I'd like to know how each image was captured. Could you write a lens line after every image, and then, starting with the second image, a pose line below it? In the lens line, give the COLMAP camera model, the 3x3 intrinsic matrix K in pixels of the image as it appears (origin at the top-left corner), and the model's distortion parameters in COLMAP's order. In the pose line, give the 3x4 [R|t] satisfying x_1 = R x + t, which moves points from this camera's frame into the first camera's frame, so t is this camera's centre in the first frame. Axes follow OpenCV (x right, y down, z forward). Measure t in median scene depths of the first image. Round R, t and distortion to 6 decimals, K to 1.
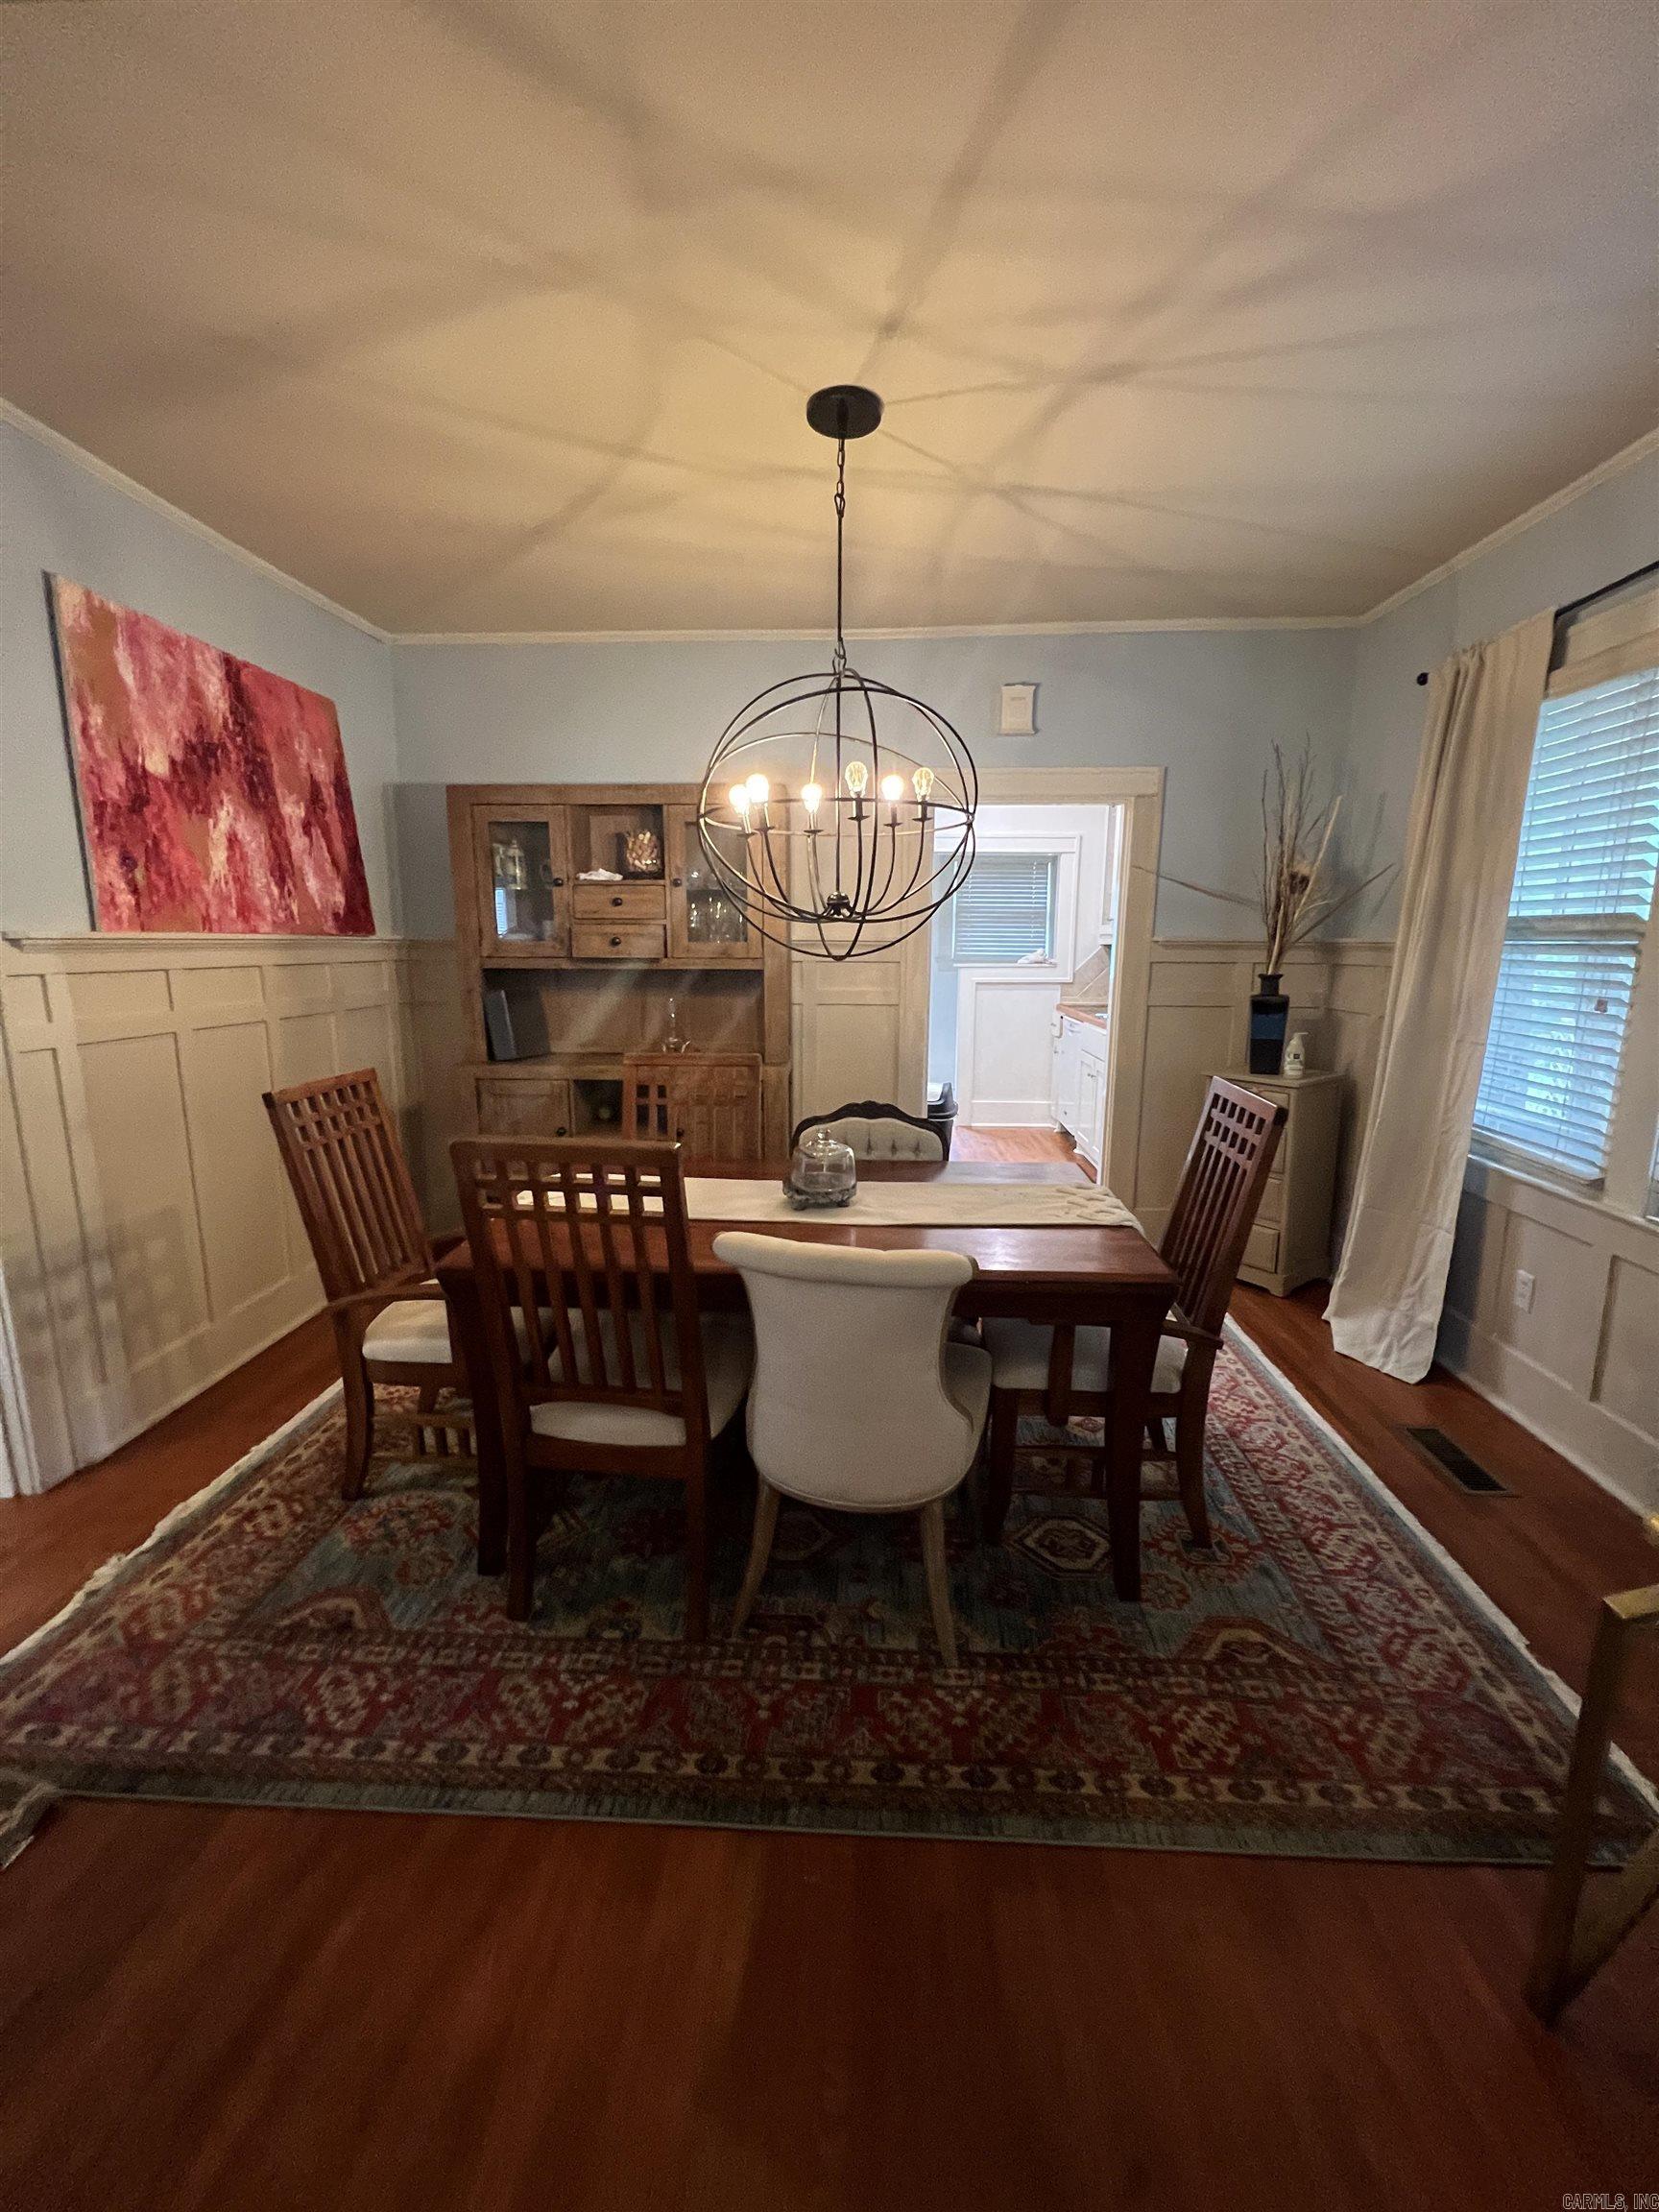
lens RADIAL K [[889.3, 0, 830.0], [0, 889.3, 1105.8], [0, 0, 1]] dist [-0.002768, 0.000646]
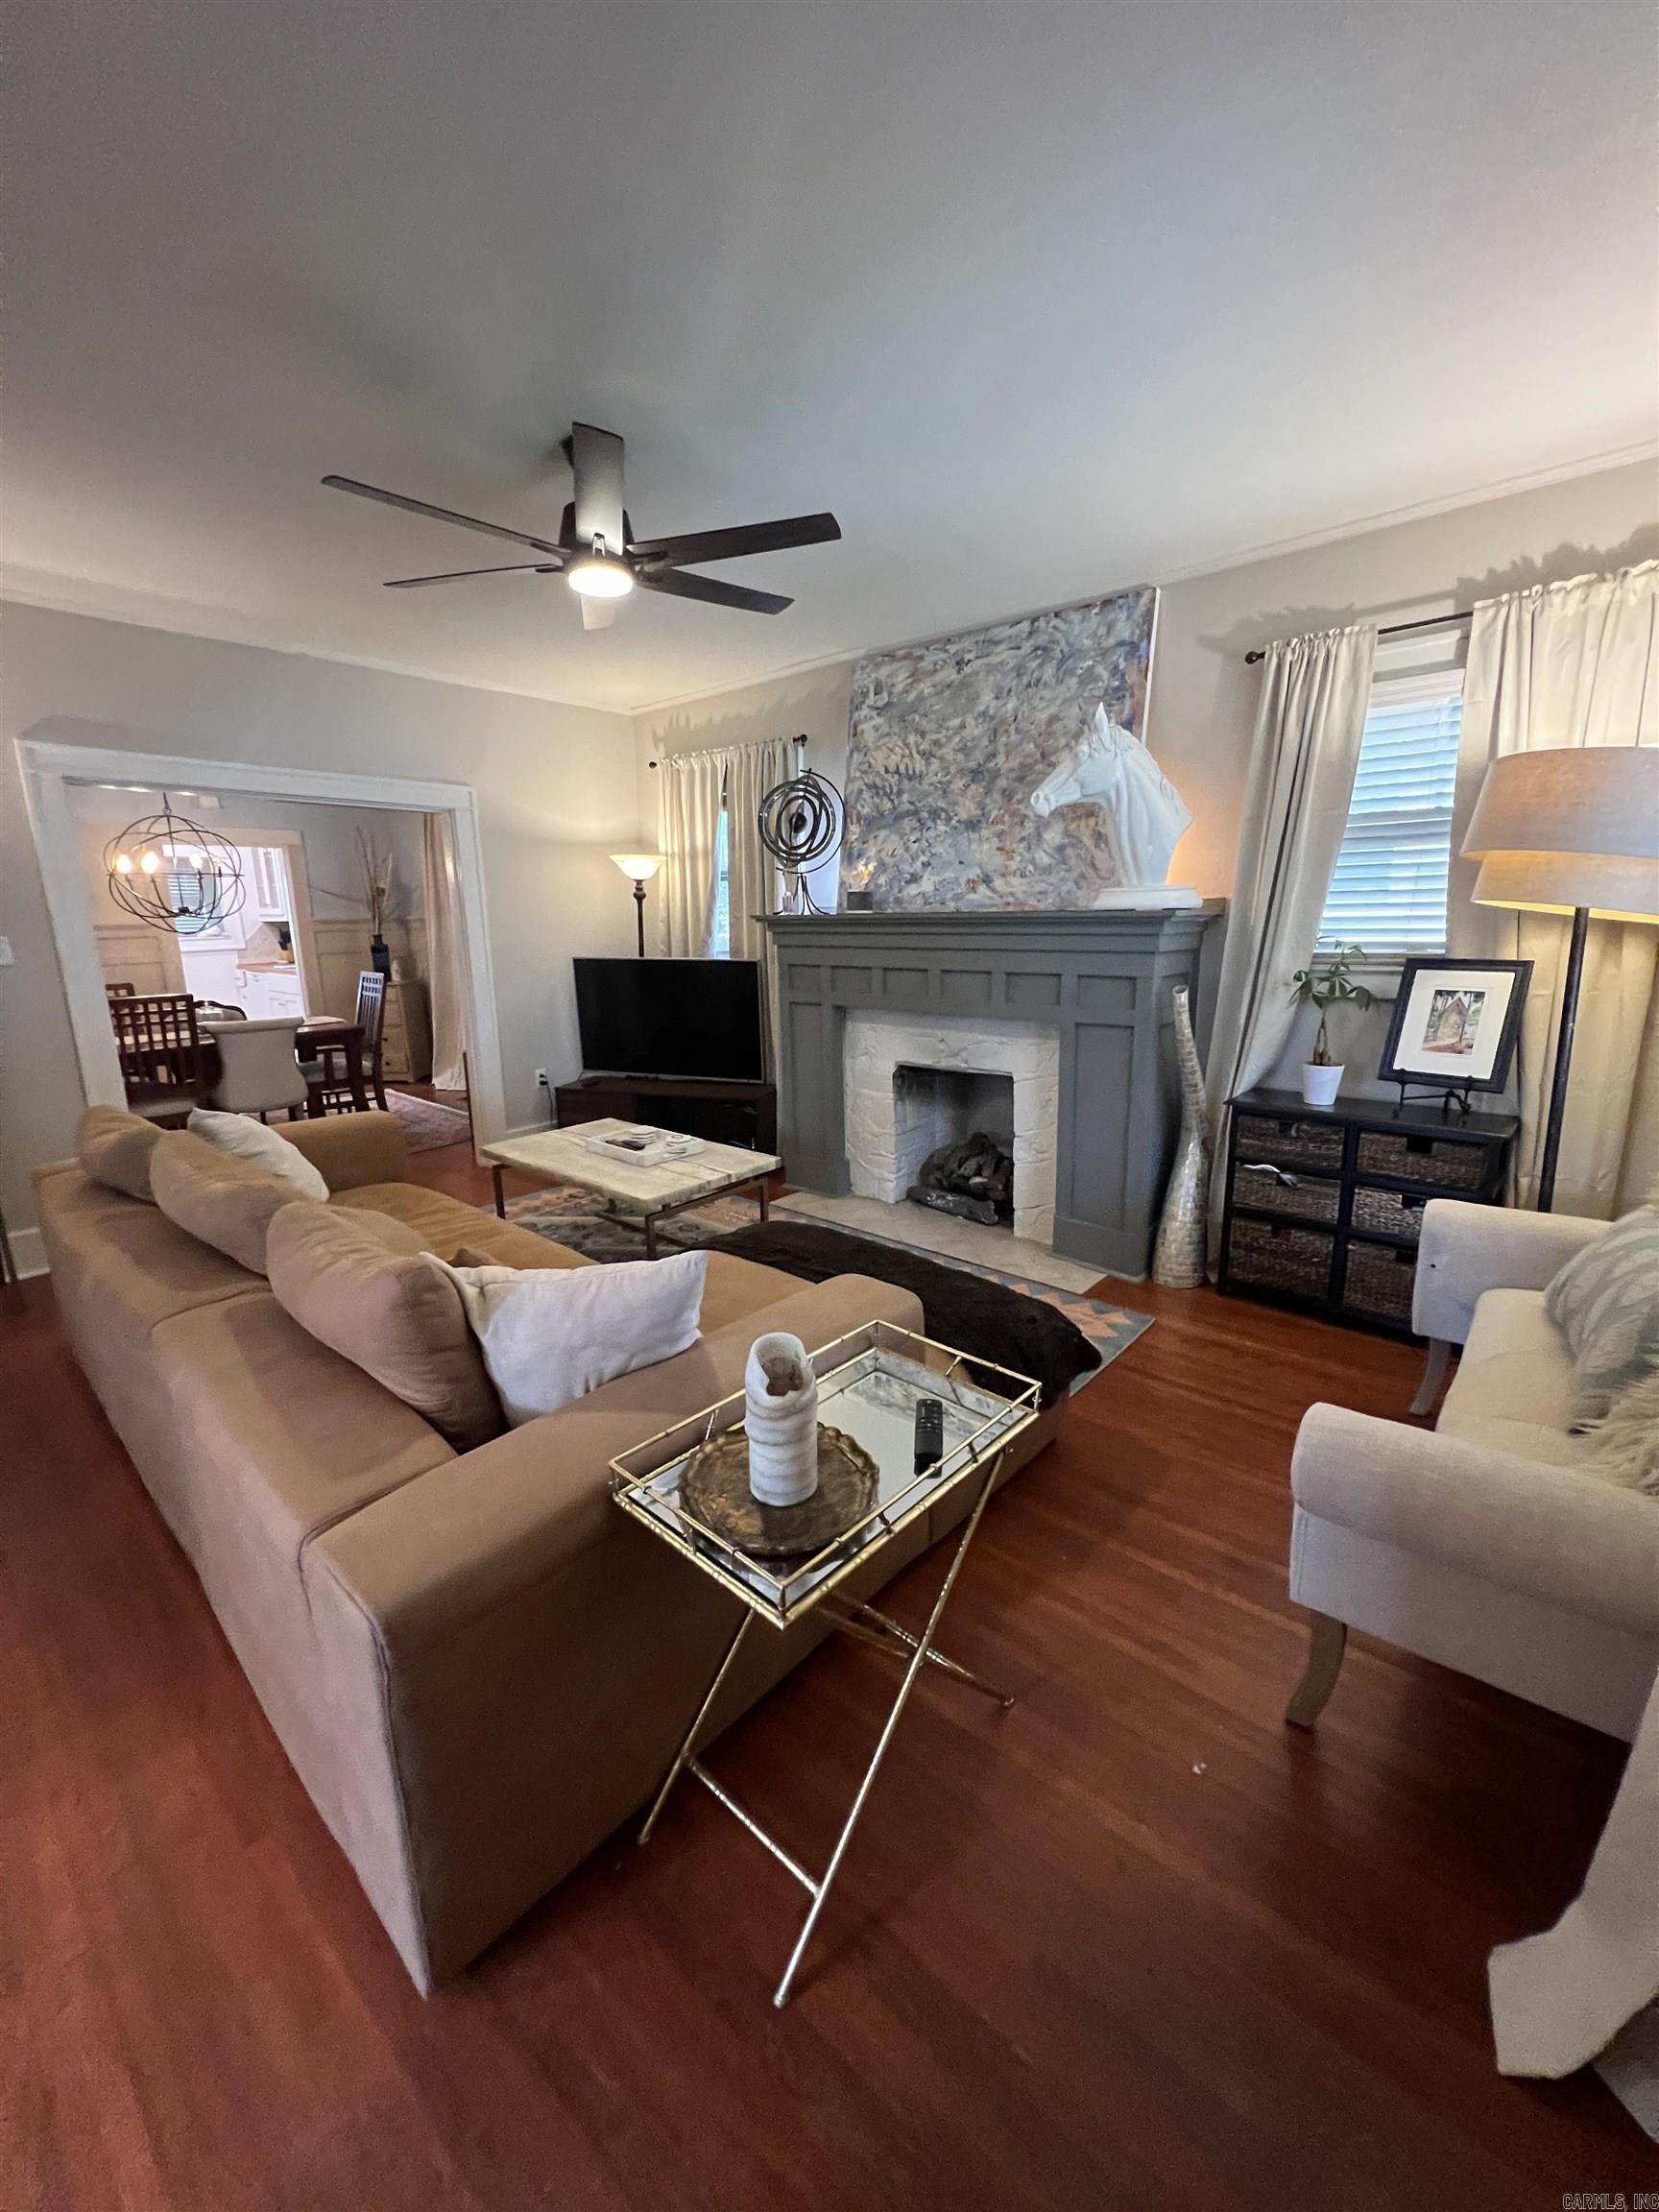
lens RADIAL K [[889.3, 0, 830.0], [0, 889.3, 1105.8], [0, 0, 1]] dist [-0.002768, 0.000646]
pose [[0.611807, -0.187722, 0.768409, -0.565228], [0.162357, 0.980550, 0.110280, 0.199504], [-0.774166, 0.057286, 0.630385, -1.182708]]
